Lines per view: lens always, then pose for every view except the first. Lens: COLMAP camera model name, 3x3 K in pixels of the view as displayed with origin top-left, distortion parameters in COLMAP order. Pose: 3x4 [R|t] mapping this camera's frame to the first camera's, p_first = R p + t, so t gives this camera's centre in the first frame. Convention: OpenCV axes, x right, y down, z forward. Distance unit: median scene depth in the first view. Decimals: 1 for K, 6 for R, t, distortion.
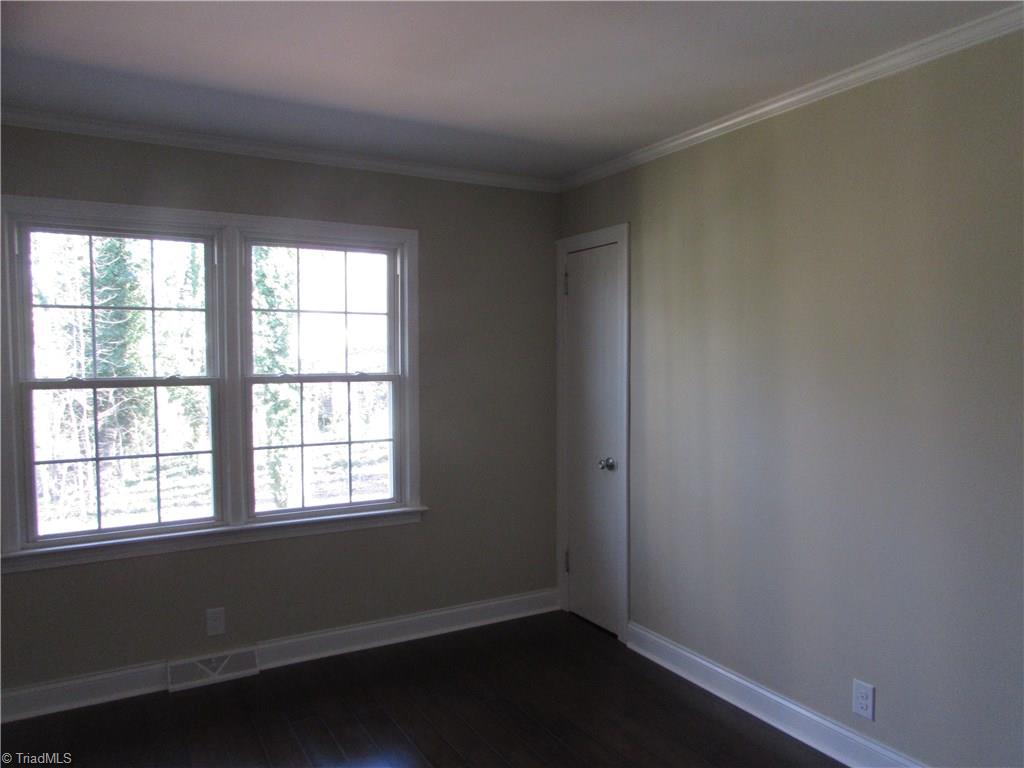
lens RADIAL K [[747.3, 0, 512.0], [0, 747.3, 384.0], [0, 0, 1]] dist [-0.003730, 0.001154]
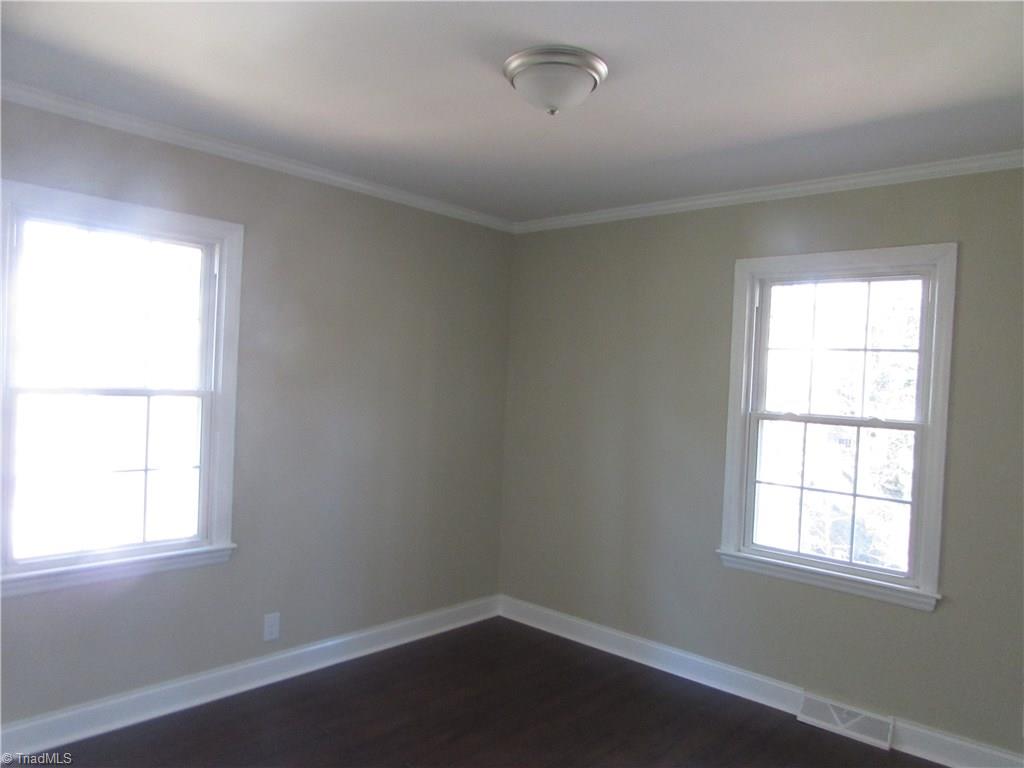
lens RADIAL K [[761.4, 0, 512.0], [0, 761.4, 384.0], [0, 0, 1]] dist [0.008599, 0.003015]
pose [[0.324395, 0.028777, -0.945484, 0.392778], [-0.089752, 0.995964, -0.000481, -0.012861], [0.941654, 0.085015, 0.325669, 0.241969]]
